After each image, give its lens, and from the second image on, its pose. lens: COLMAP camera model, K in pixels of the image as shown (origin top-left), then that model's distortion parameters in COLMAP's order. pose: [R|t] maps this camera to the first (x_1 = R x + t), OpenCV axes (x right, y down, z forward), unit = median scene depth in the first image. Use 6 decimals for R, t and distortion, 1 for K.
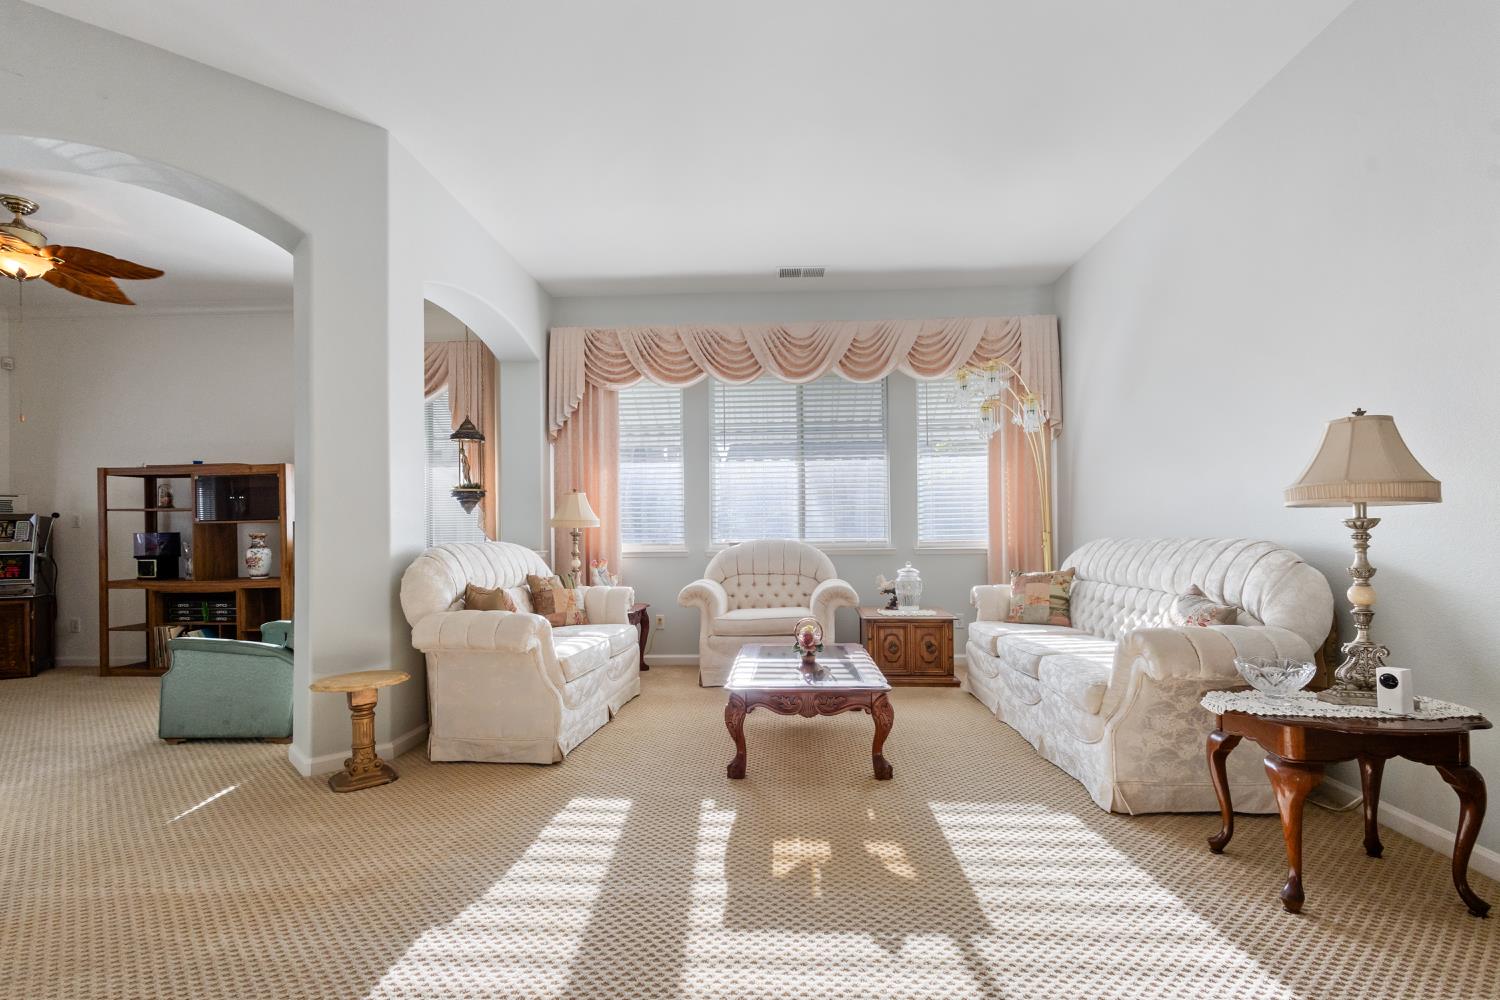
lens RADIAL K [[698.4, 0, 750.7], [0, 698.4, 526.4], [0, 0, 1]] dist [0.010595, -0.002804]
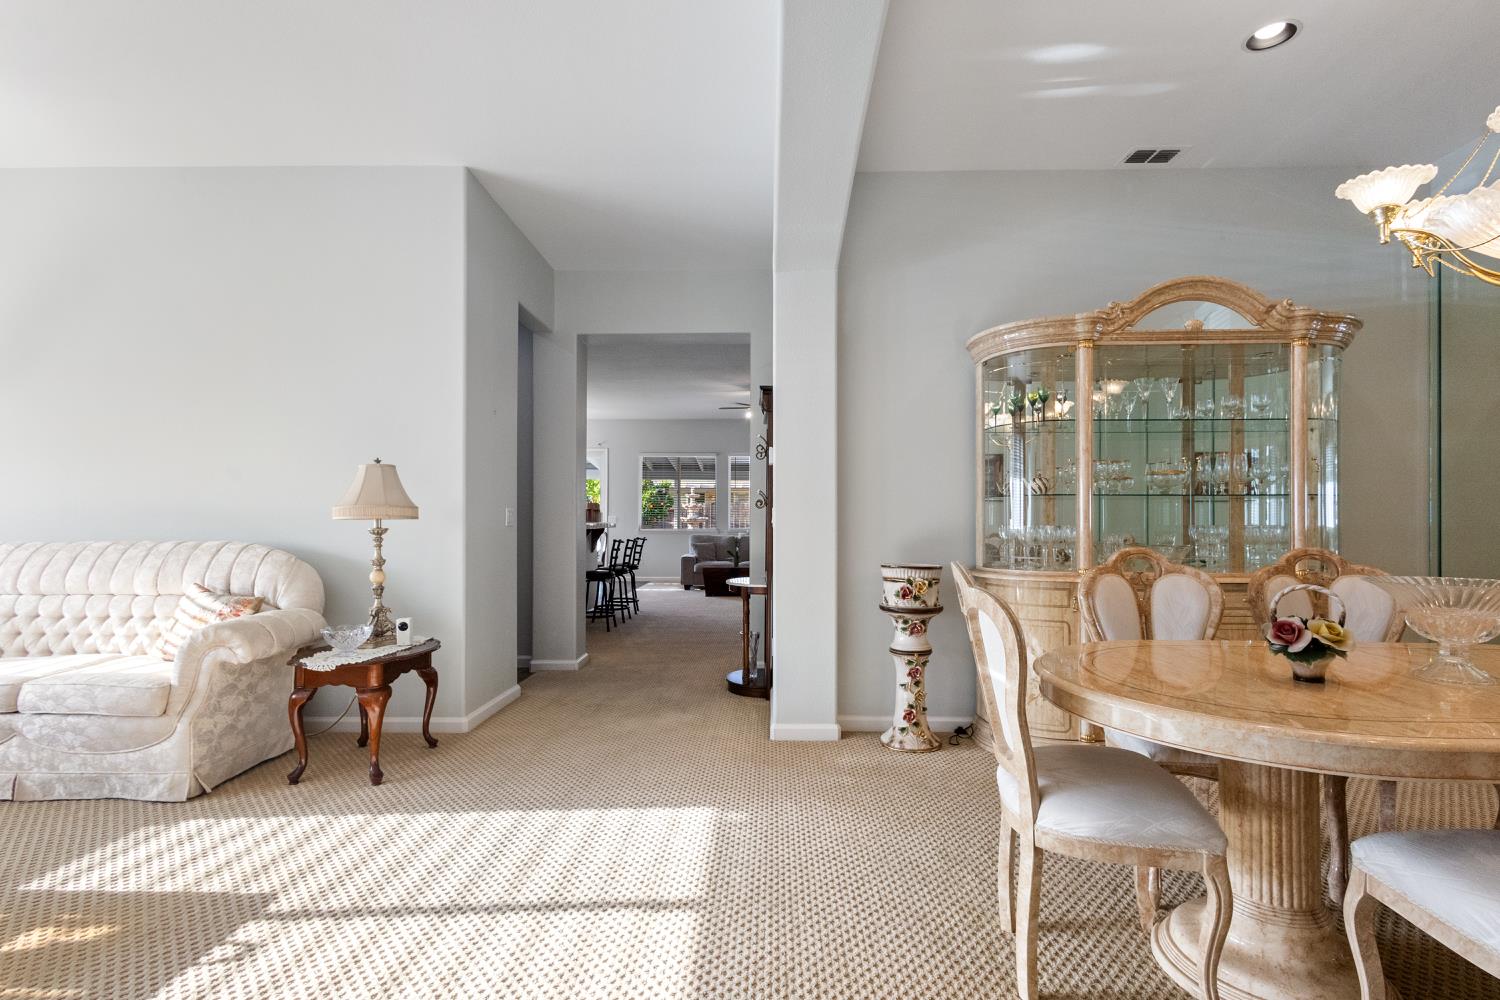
lens RADIAL K [[698.4, 0, 758.7], [0, 698.4, 511.1], [0, 0, 1]] dist [0.010595, -0.002804]
pose [[-0.031210, 0.022371, 0.999262, -0.290456], [-0.010411, 0.999688, -0.022706, -0.009106], [-0.999459, -0.011112, -0.030967, 0.078291]]
